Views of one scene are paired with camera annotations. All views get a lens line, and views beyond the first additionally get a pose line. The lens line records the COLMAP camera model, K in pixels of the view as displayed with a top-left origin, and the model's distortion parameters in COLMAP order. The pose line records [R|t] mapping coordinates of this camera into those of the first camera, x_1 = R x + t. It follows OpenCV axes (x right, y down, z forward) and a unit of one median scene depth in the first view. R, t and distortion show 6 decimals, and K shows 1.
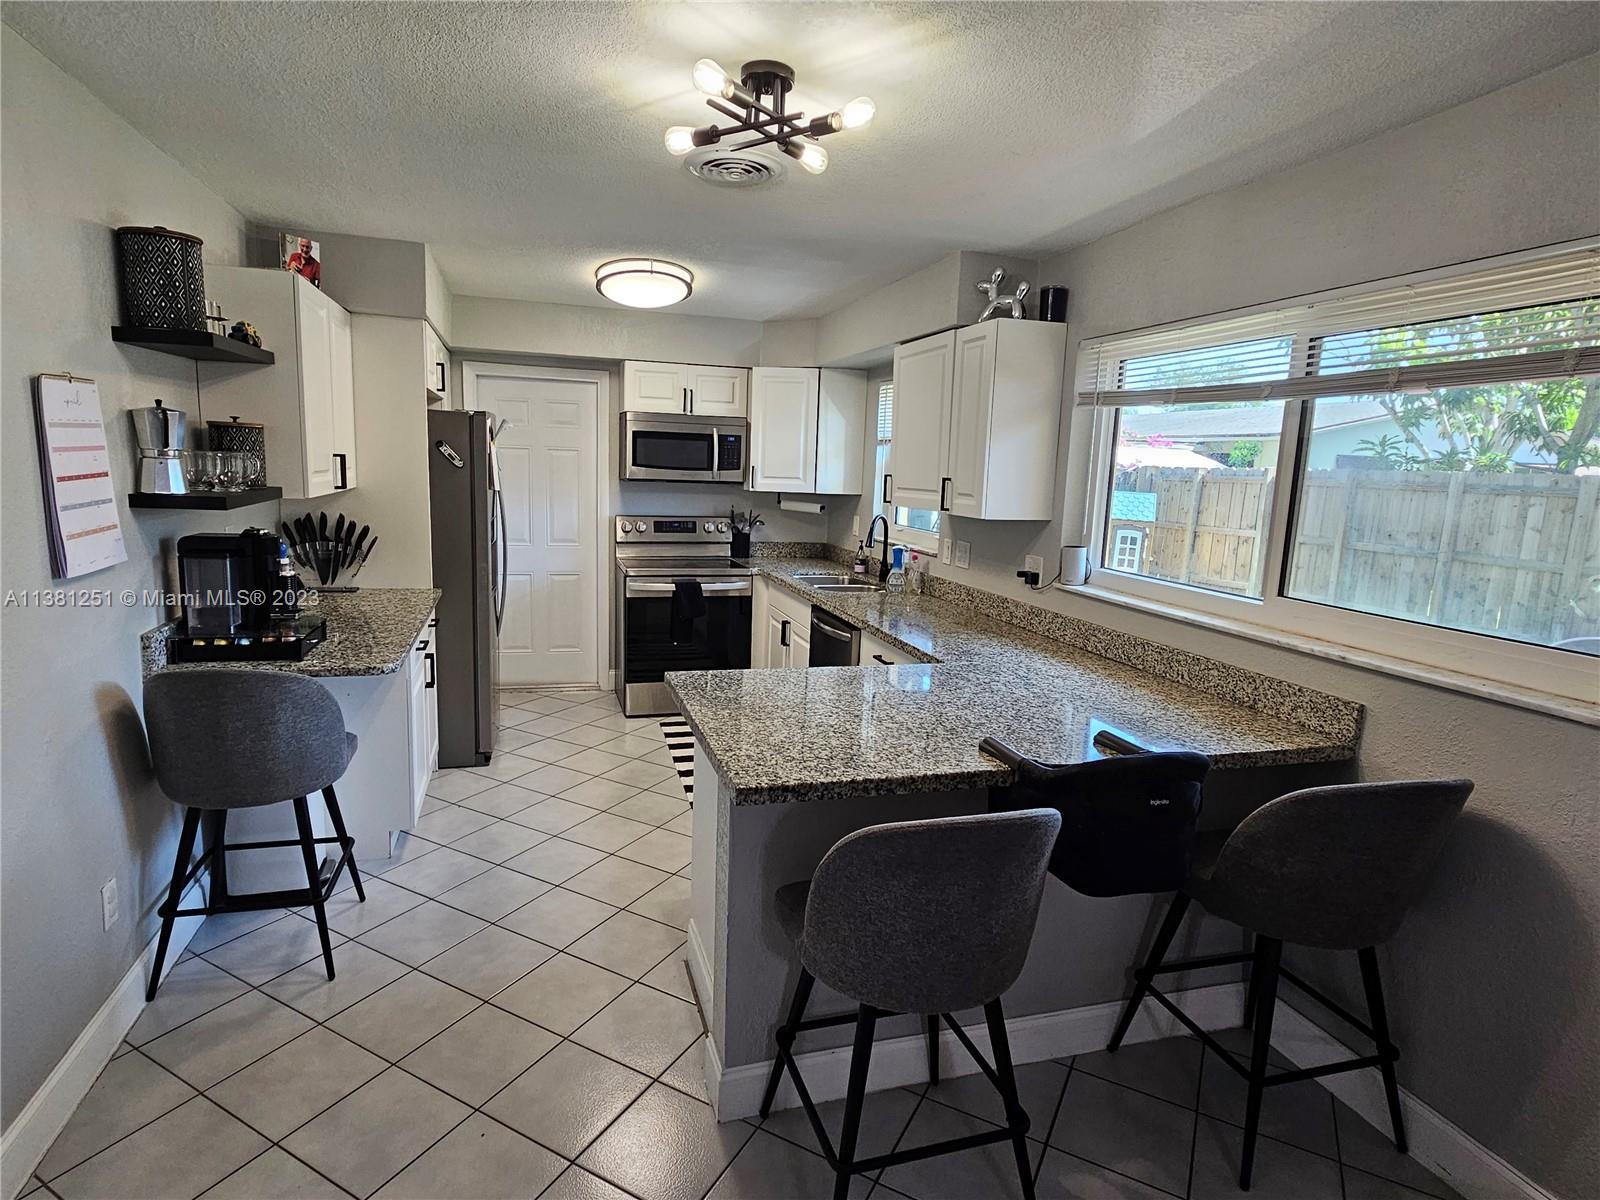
lens RADIAL K [[896.2, 0, 796.9], [0, 896.2, 606.9], [0, 0, 1]] dist [0.006804, 0.000896]
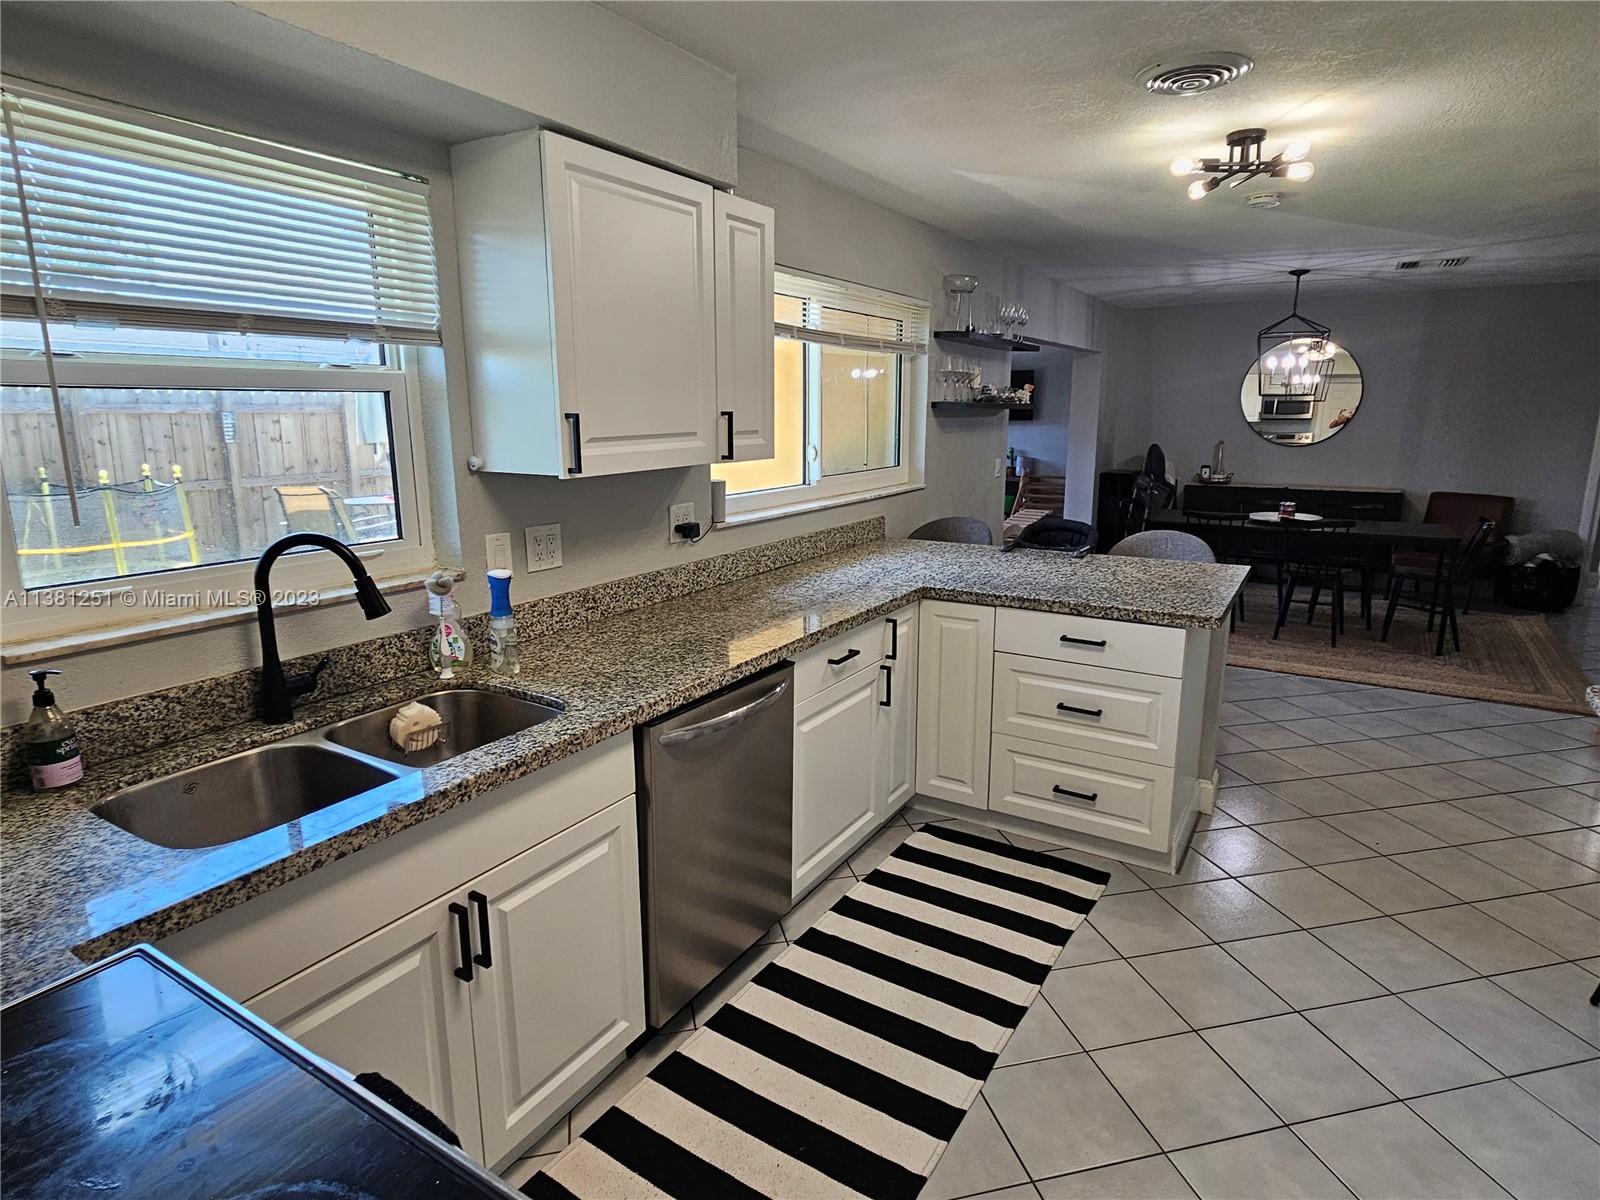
lens RADIAL K [[896.2, 0, 798.1], [0, 896.2, 592.9], [0, 0, 1]] dist [0.006804, 0.000896]
pose [[-0.639144, -0.194617, 0.744056, -0.535068], [0.110277, 0.934266, 0.339097, -0.305426], [-0.761140, 0.298784, -0.575669, 1.717786]]
